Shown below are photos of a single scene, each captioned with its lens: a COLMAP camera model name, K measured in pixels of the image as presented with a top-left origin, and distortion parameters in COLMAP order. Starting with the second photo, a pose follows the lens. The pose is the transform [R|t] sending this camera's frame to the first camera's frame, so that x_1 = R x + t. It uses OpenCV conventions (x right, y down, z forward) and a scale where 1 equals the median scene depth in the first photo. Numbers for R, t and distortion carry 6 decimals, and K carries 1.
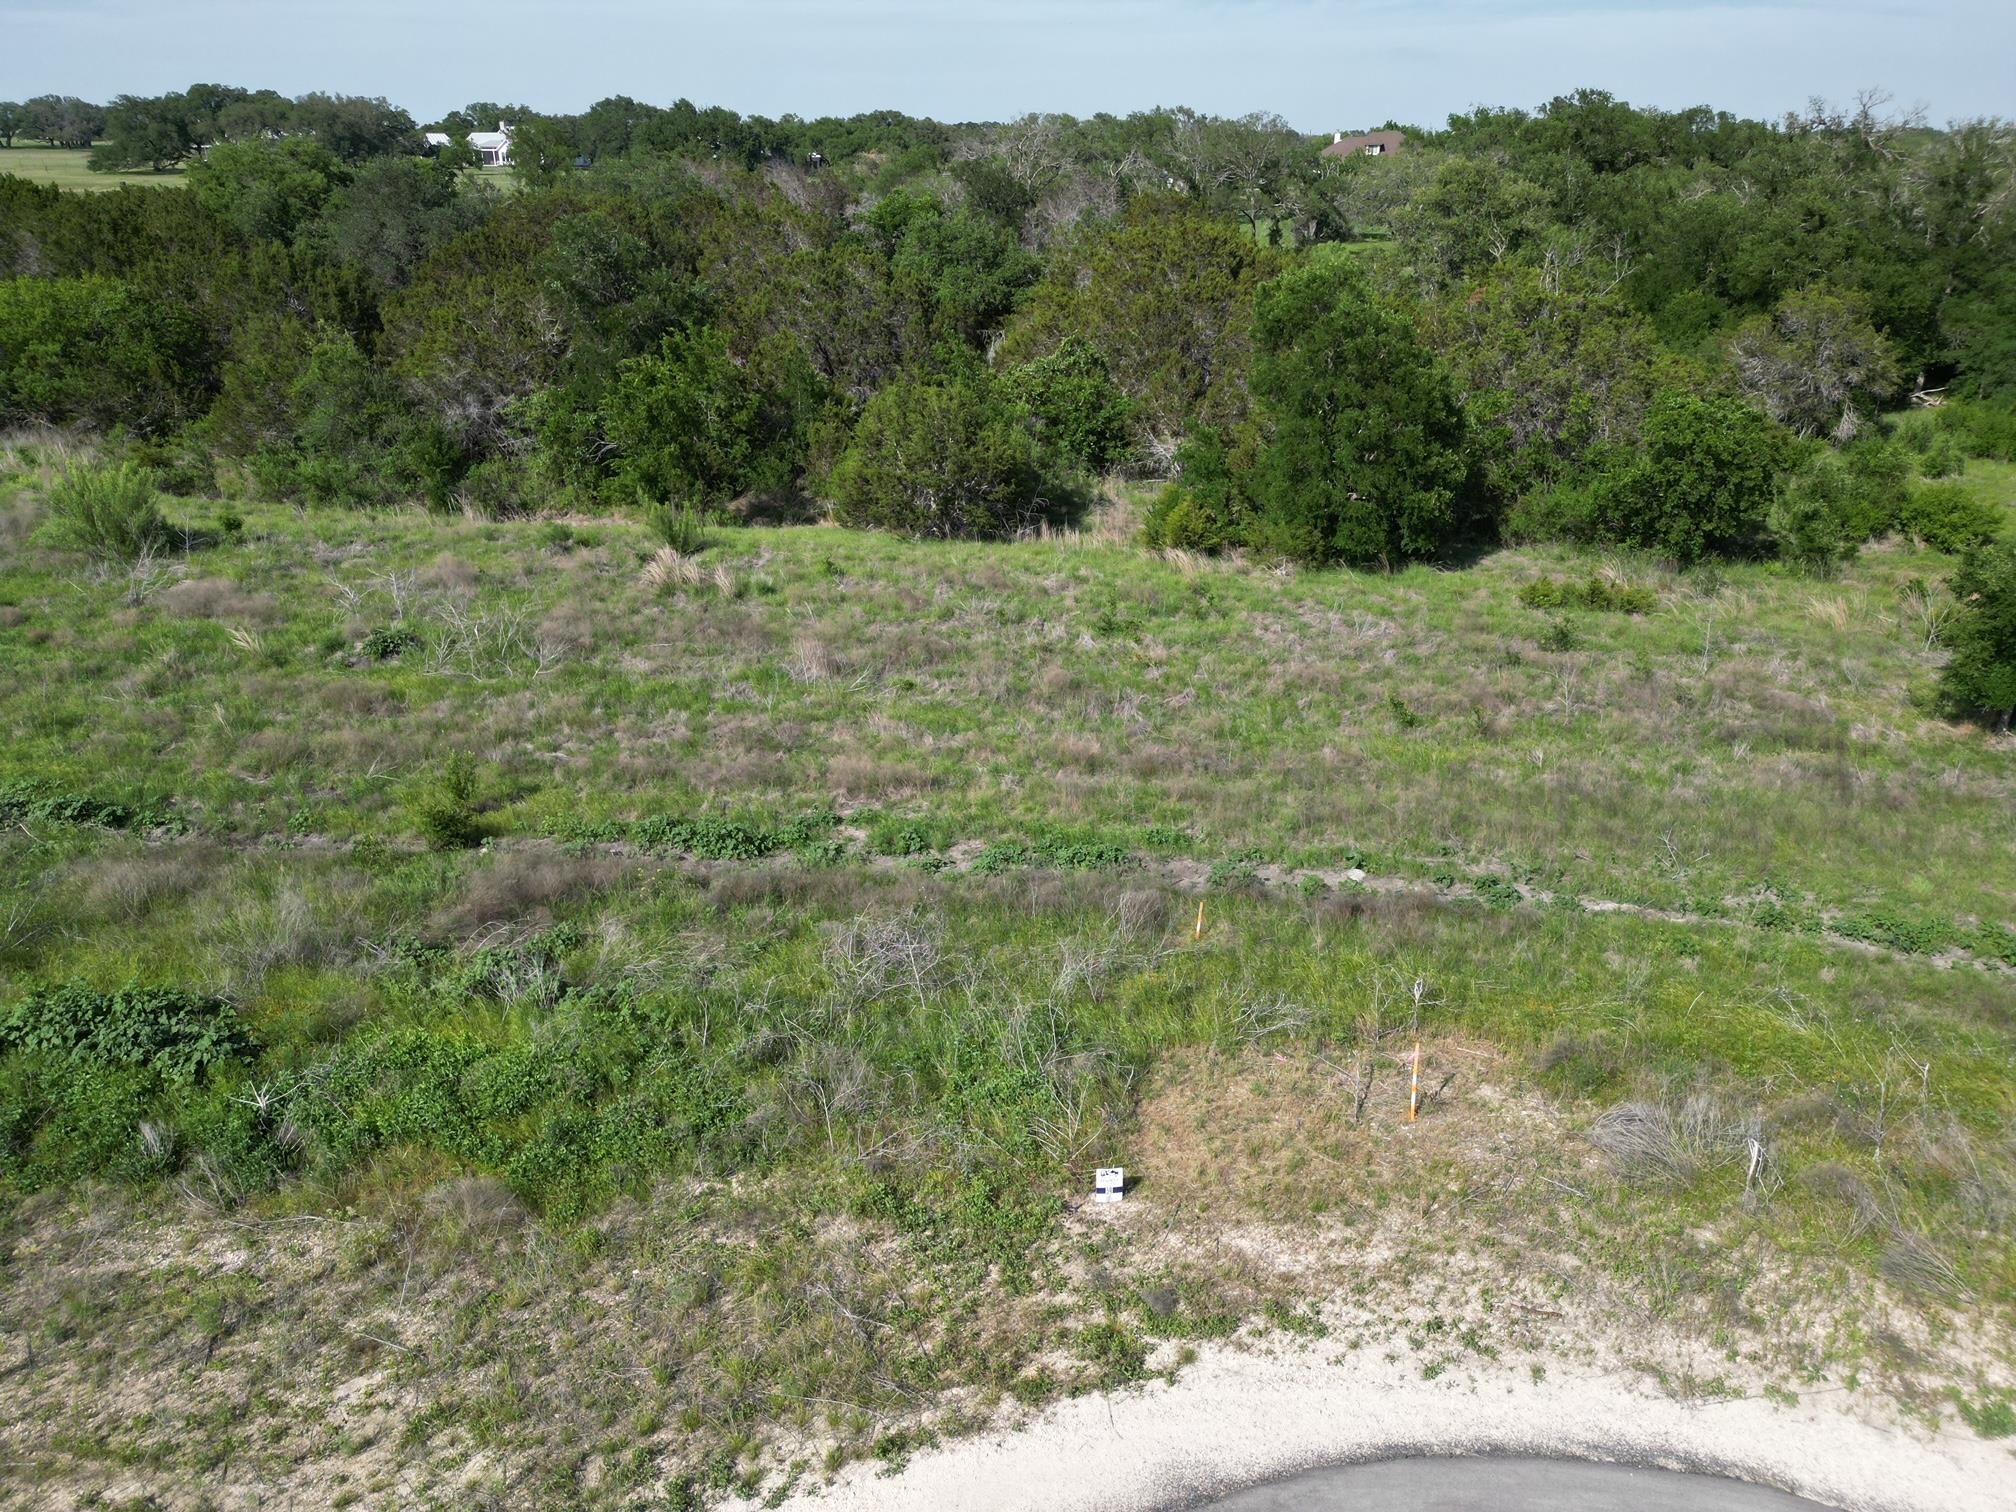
lens RADIAL K [[1432.5, 0, 1004.8], [0, 1432.5, 770.8], [0, 0, 1]] dist [0.058791, -0.030715]
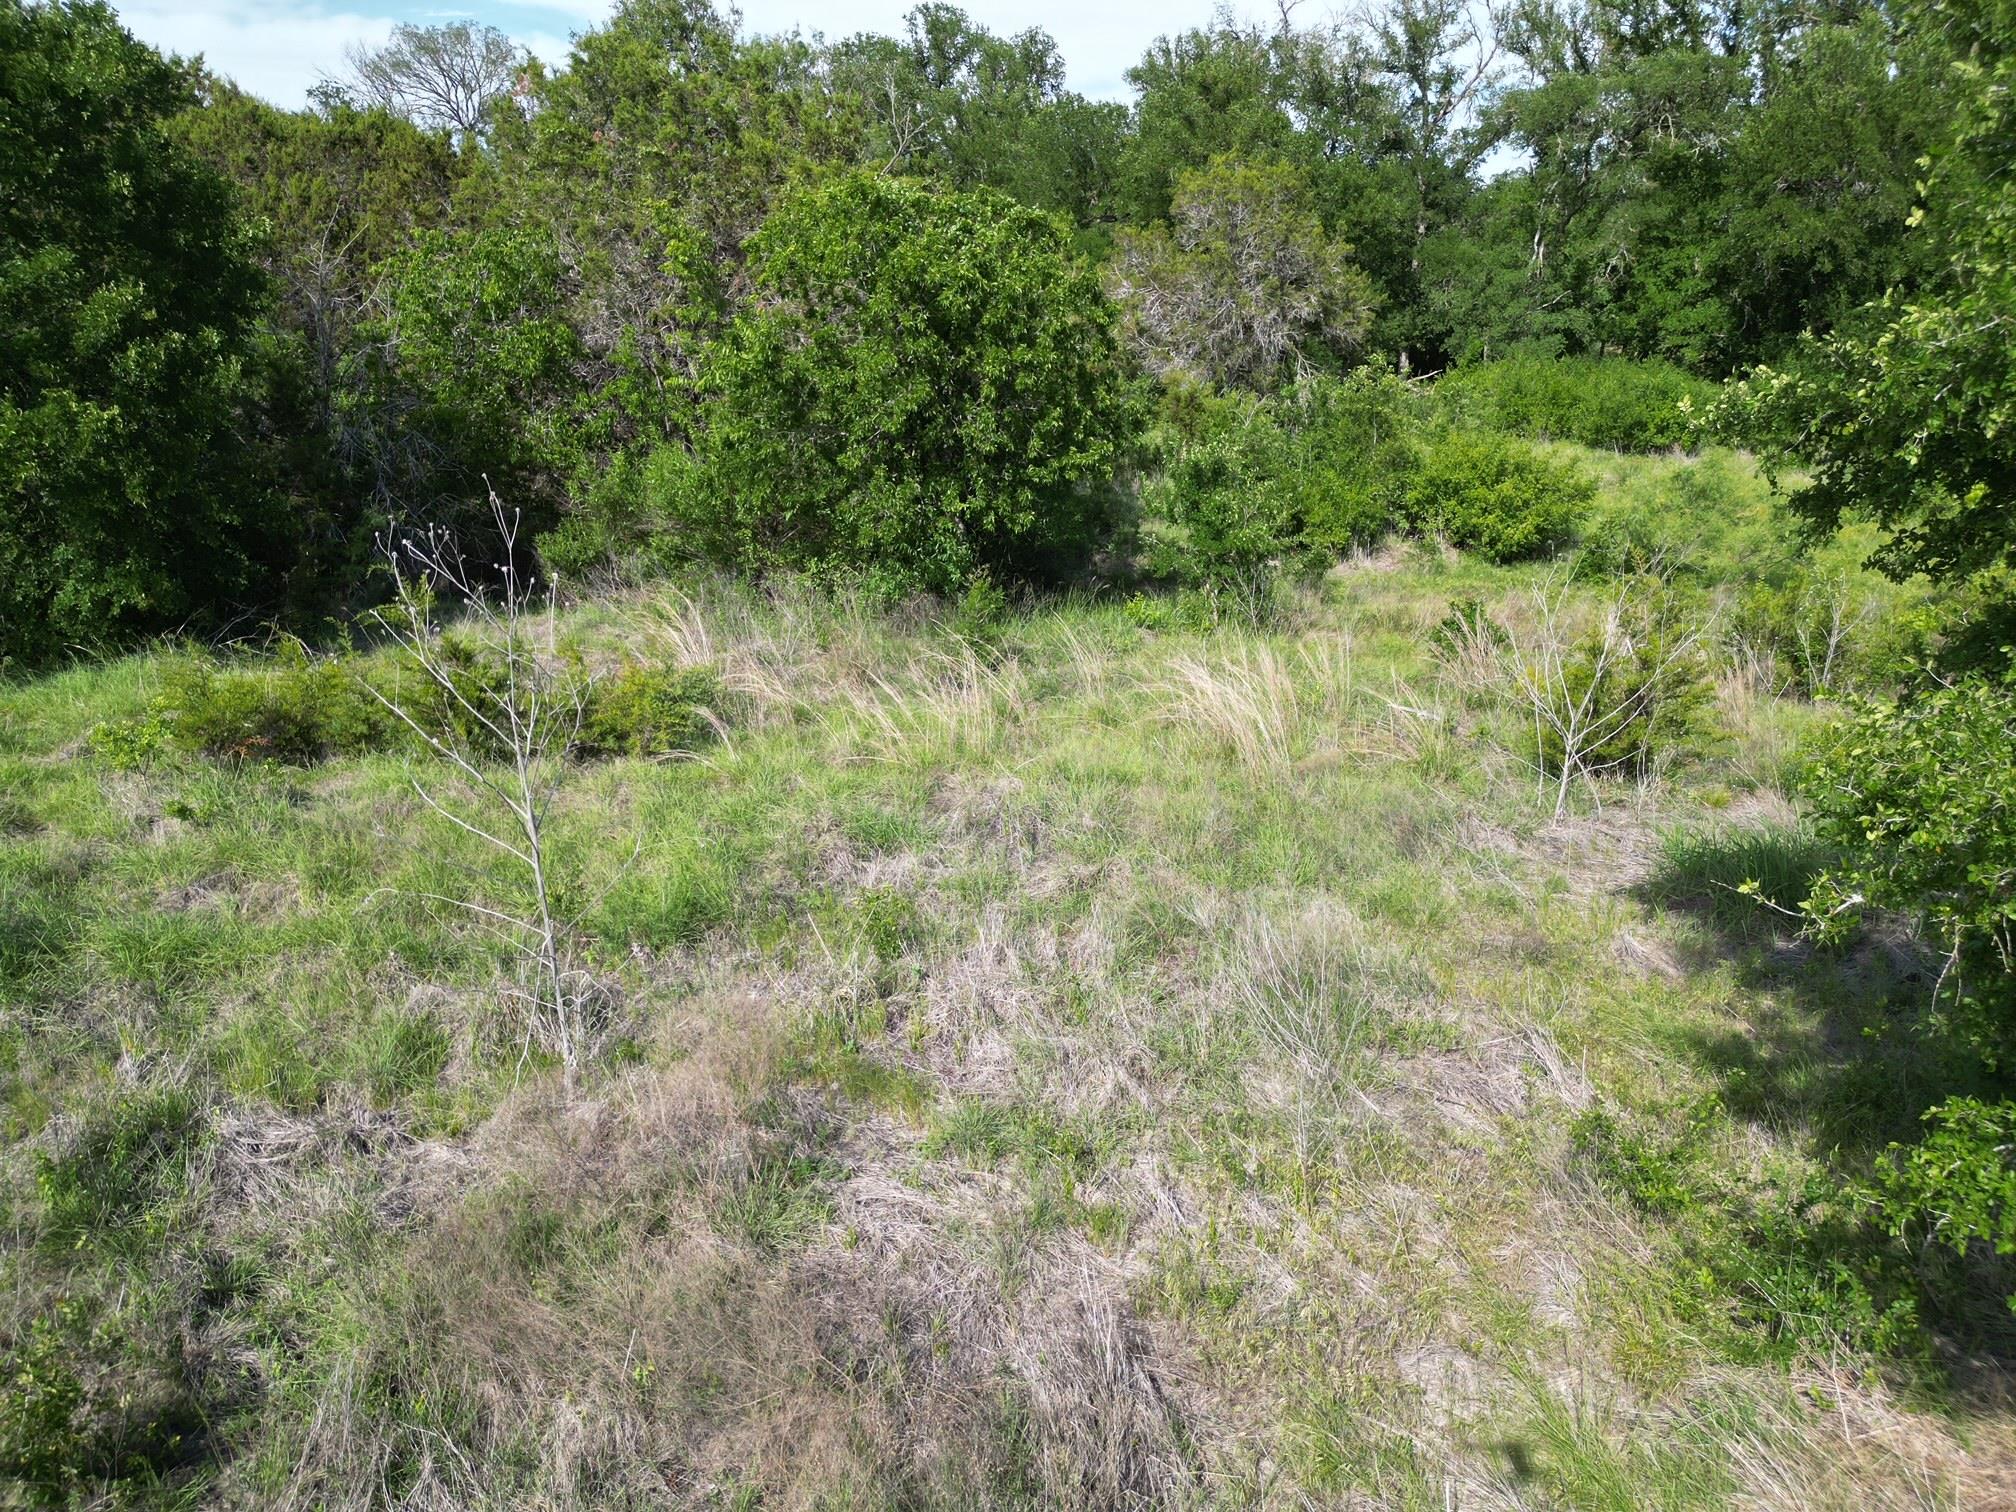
lens RADIAL K [[1432.5, 0, 1004.6], [0, 1432.5, 741.9], [0, 0, 1]] dist [0.058791, -0.030715]
pose [[0.961862, -0.080945, 0.261283, 0.373876], [0.110996, 0.988535, -0.102367, -0.064911], [-0.250001, 0.127464, 0.959819, 0.615696]]
